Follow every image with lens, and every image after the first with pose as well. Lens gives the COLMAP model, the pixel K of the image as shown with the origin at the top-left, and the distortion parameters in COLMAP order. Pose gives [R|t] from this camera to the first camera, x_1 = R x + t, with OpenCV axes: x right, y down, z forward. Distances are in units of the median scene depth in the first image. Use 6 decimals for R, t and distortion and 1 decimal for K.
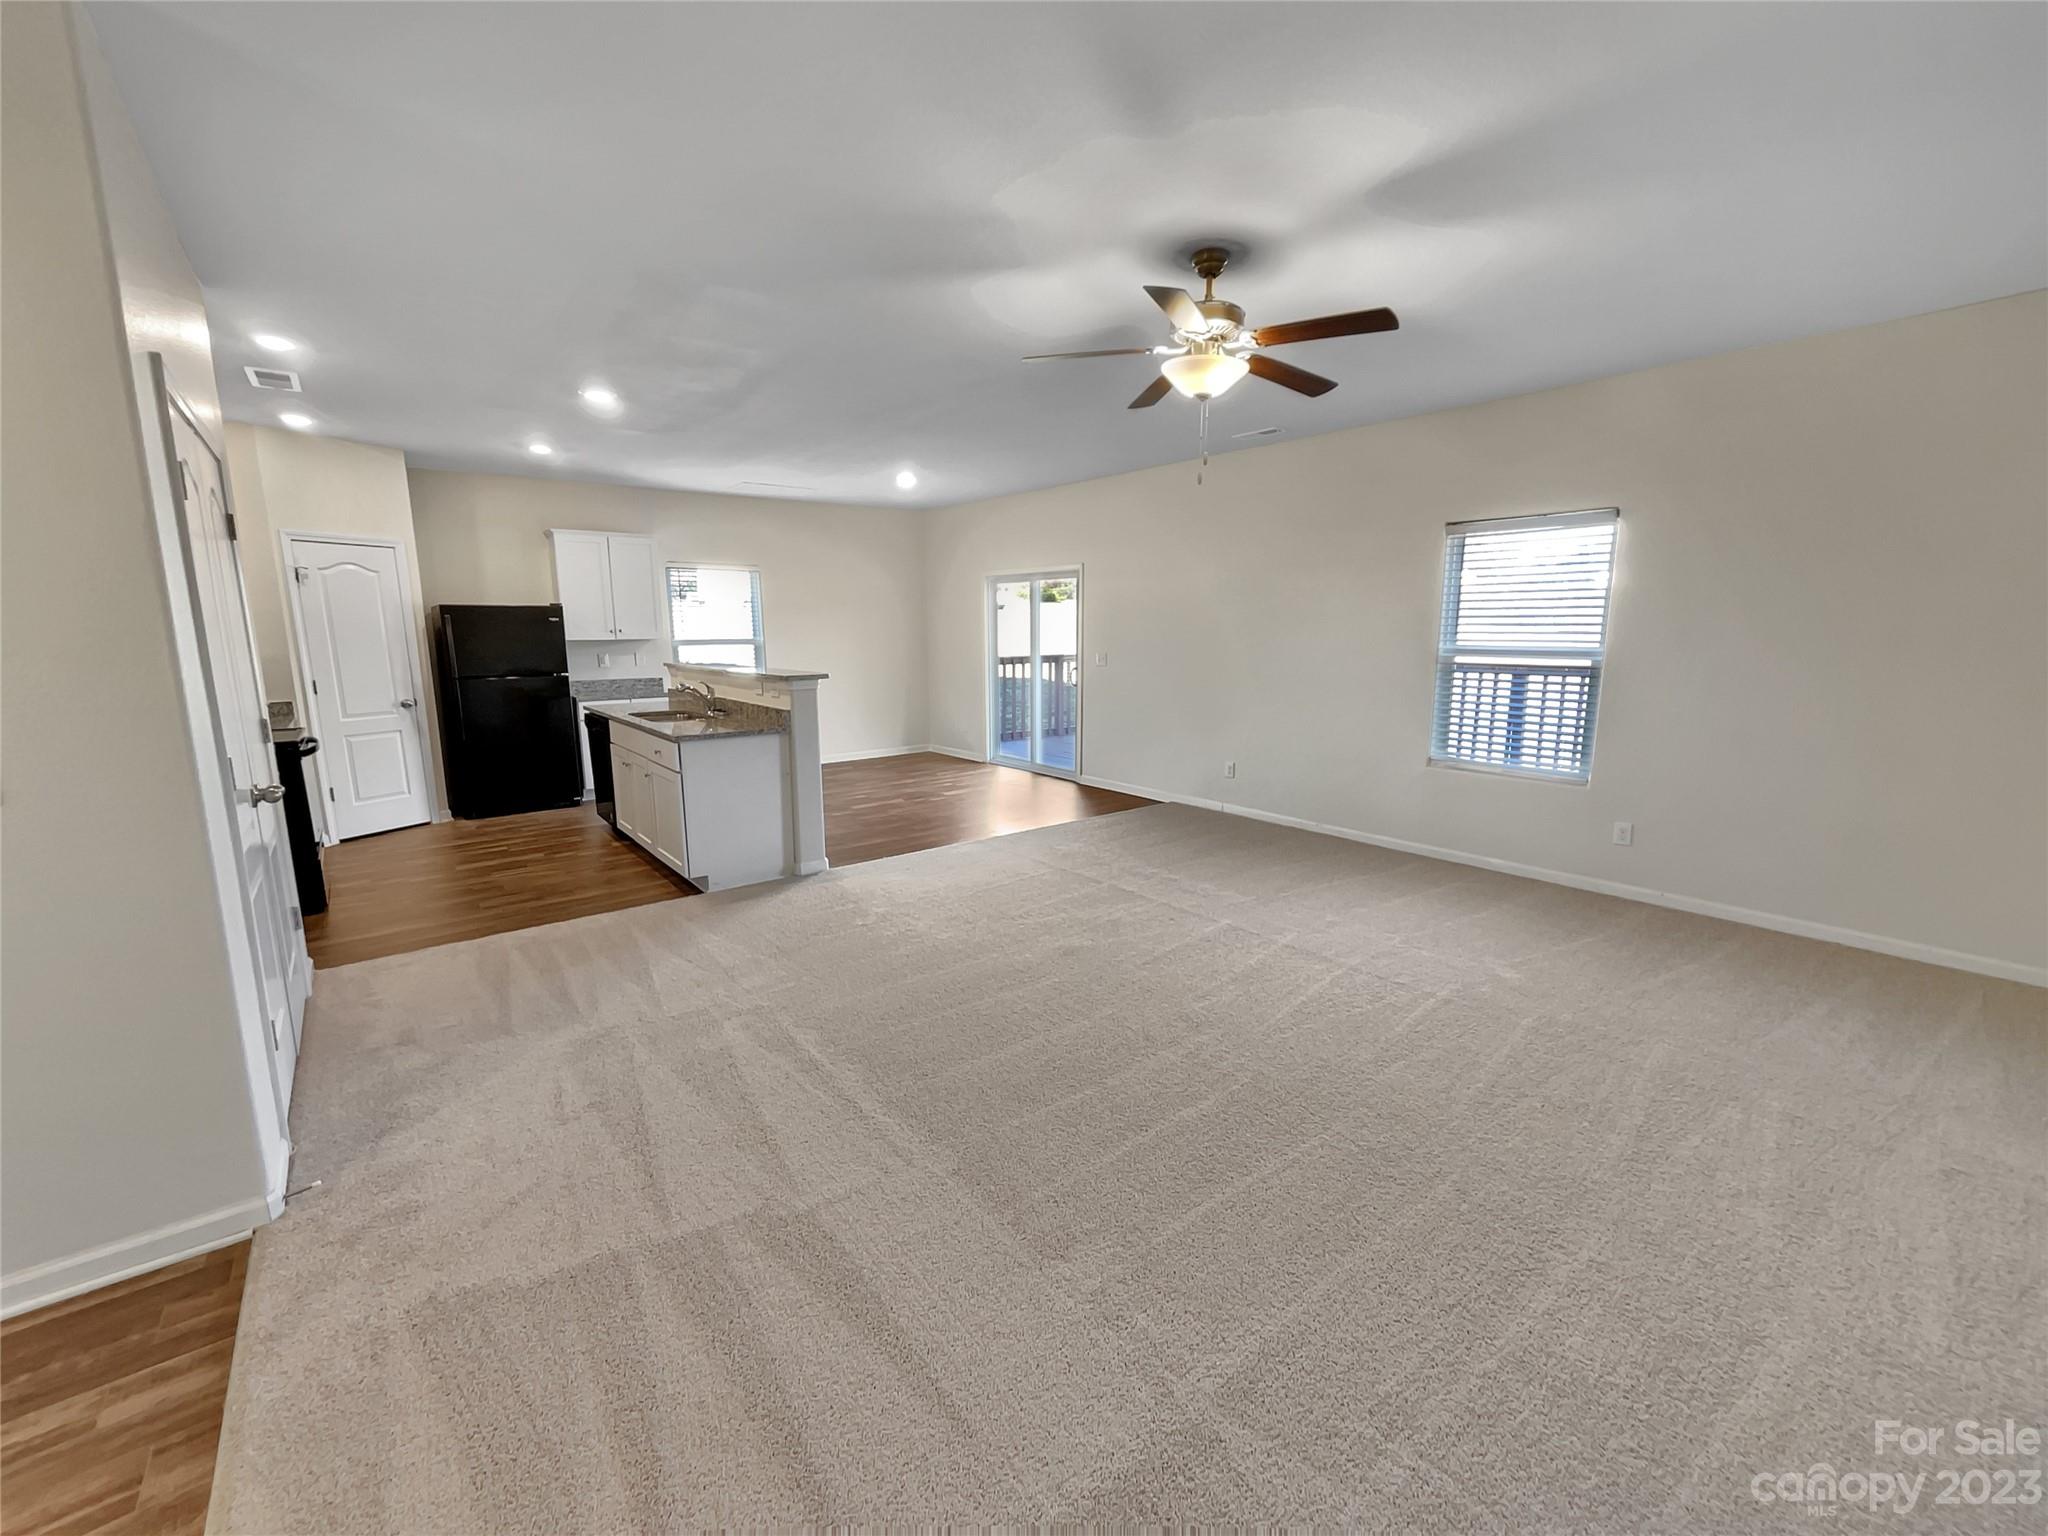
lens RADIAL K [[821.2, 0, 1025.5], [0, 821.2, 767.5], [0, 0, 1]] dist [-0.003209, 0.000761]
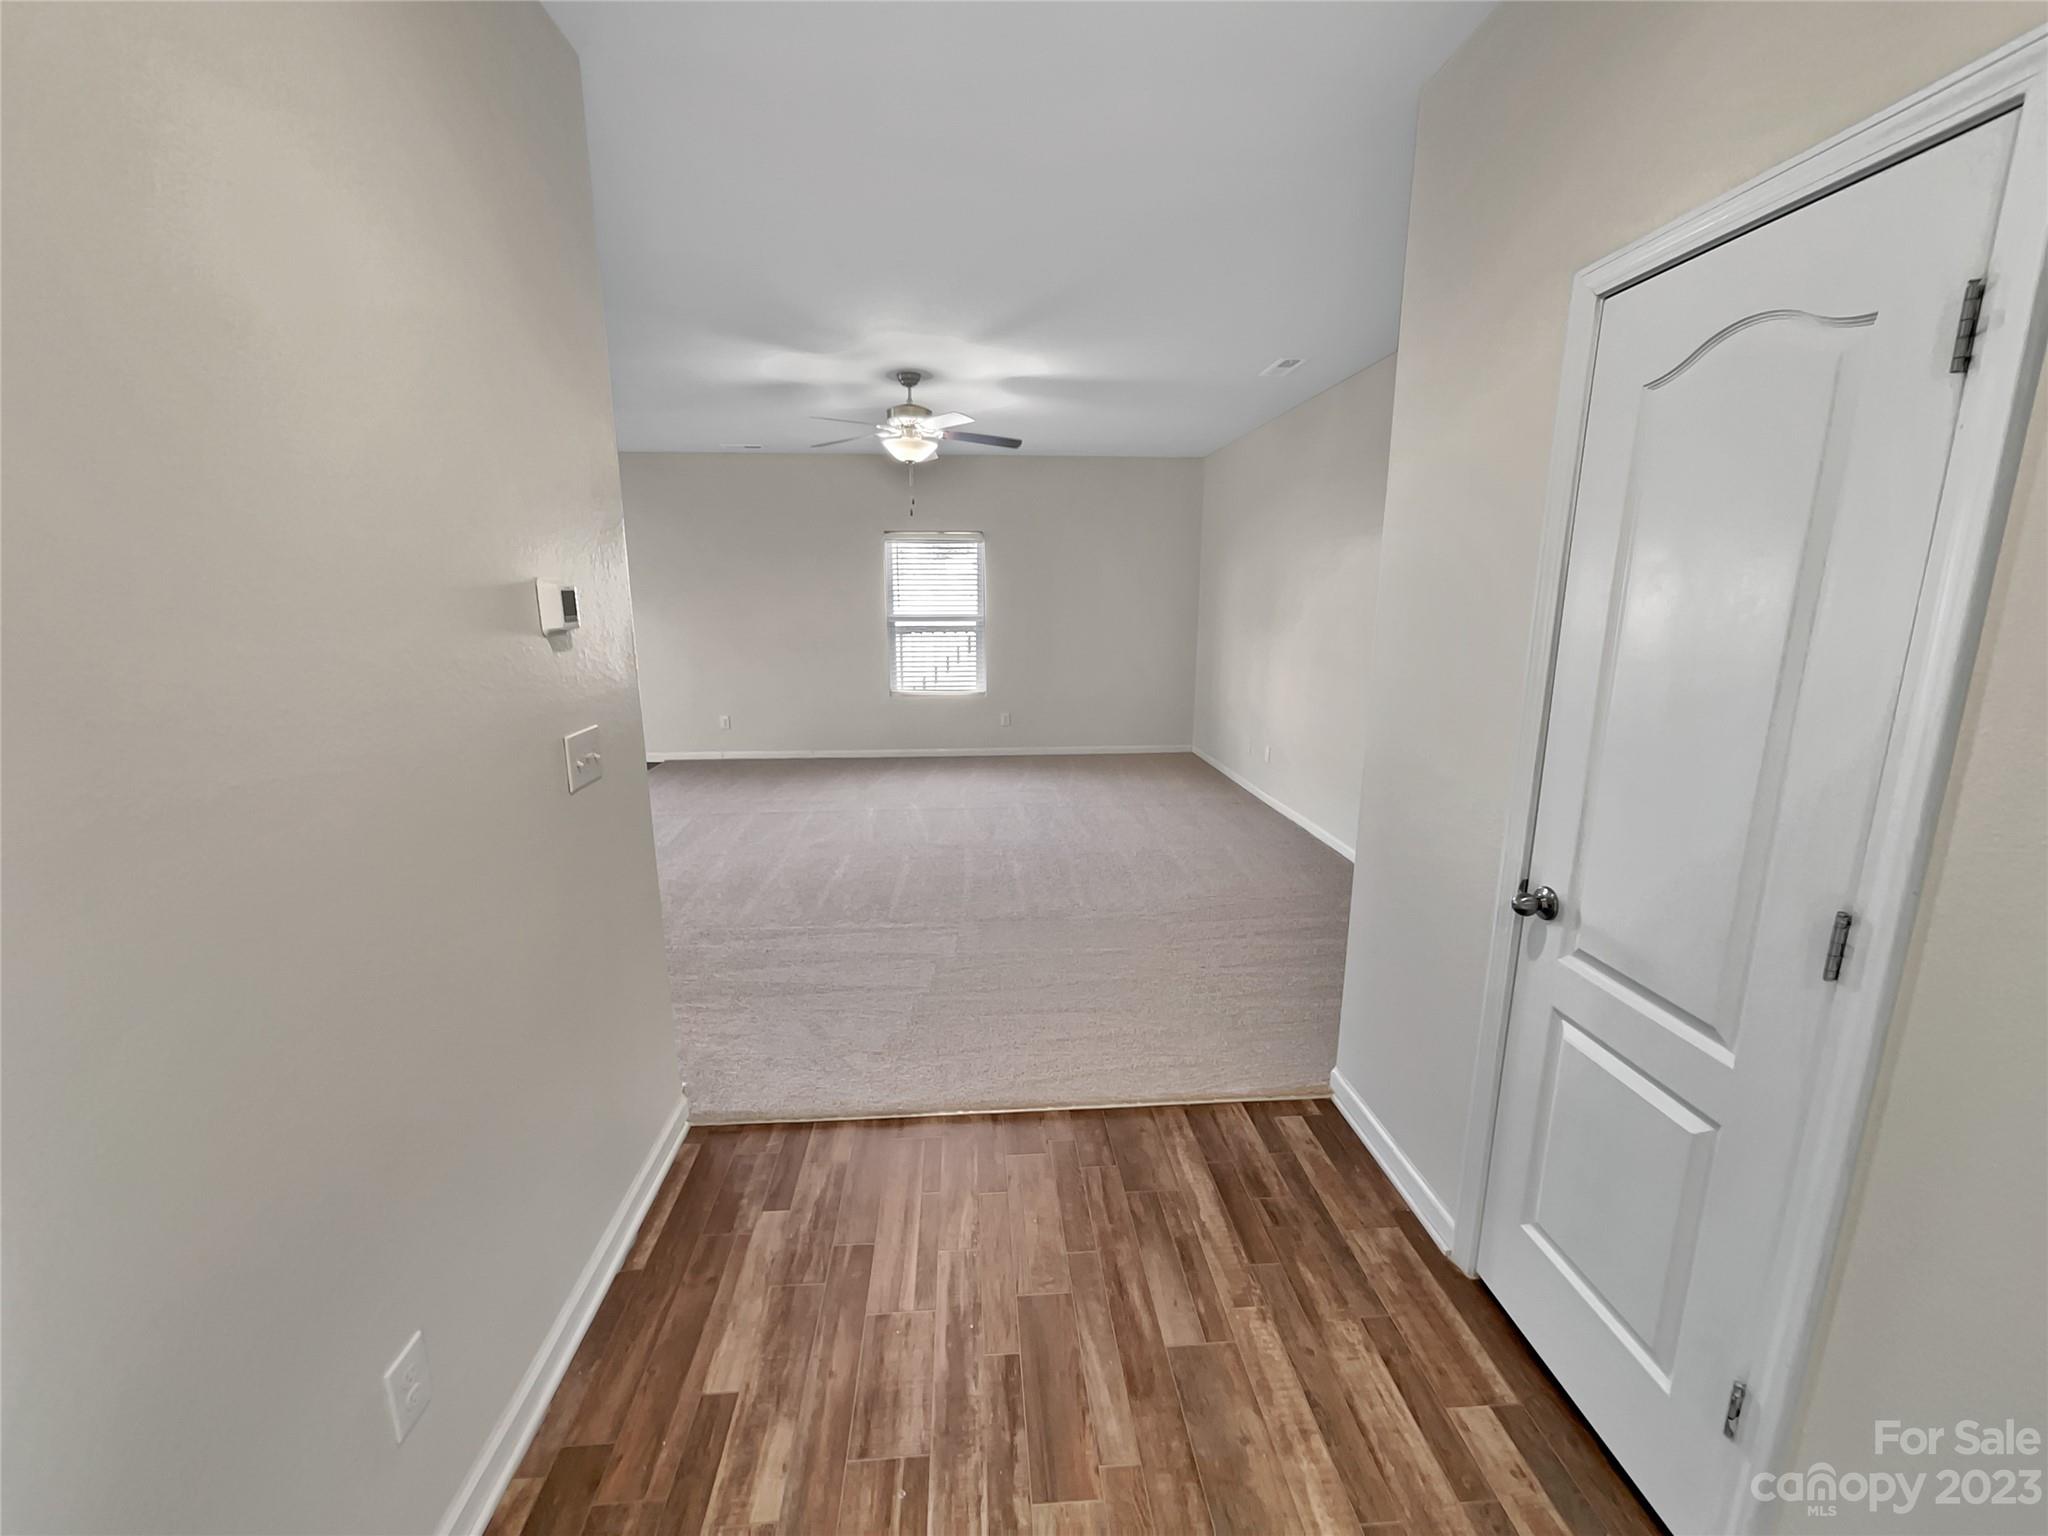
lens RADIAL K [[821.2, 0, 1022.5], [0, 821.2, 764.2], [0, 0, 1]] dist [-0.003209, 0.000761]
pose [[0.566248, -0.164490, 0.807655, -0.723485], [0.138784, 0.984921, 0.103291, -0.002726], [-0.812467, 0.053601, 0.580538, -0.055939]]
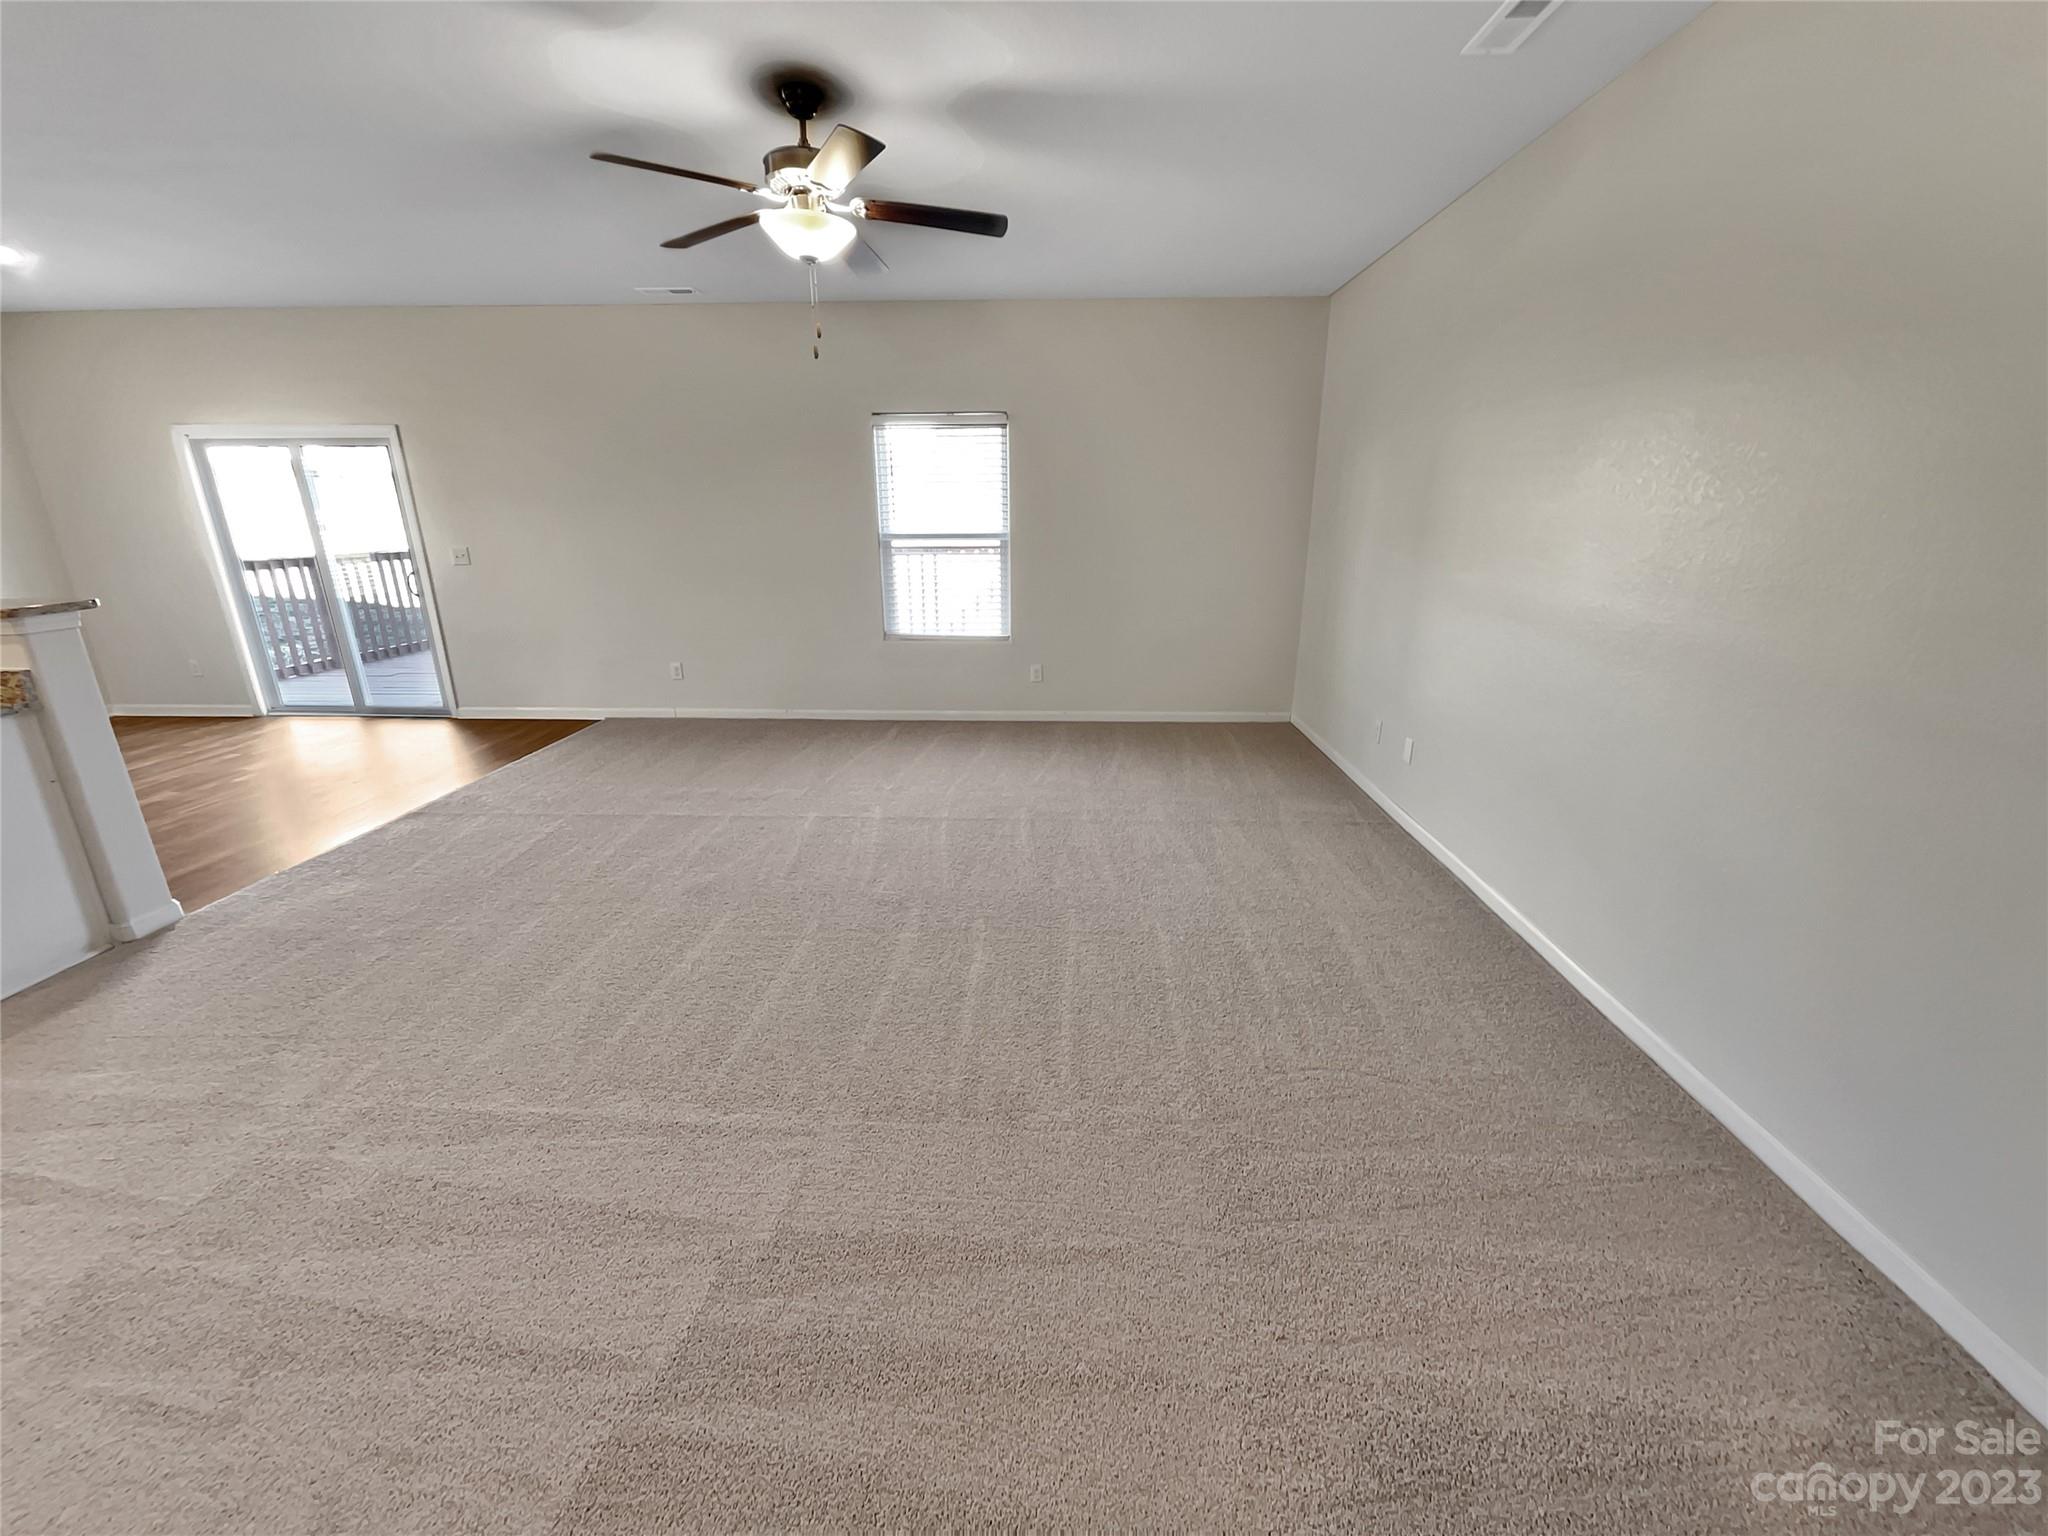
lens RADIAL K [[821.2, 0, 1020.8], [0, 821.2, 767.4], [0, 0, 1]] dist [-0.003209, 0.000761]
pose [[0.657529, -0.226097, 0.718705, -0.289036], [0.128775, 0.973599, 0.188471, -0.026009], [-0.742343, -0.031374, 0.669285, 0.128326]]
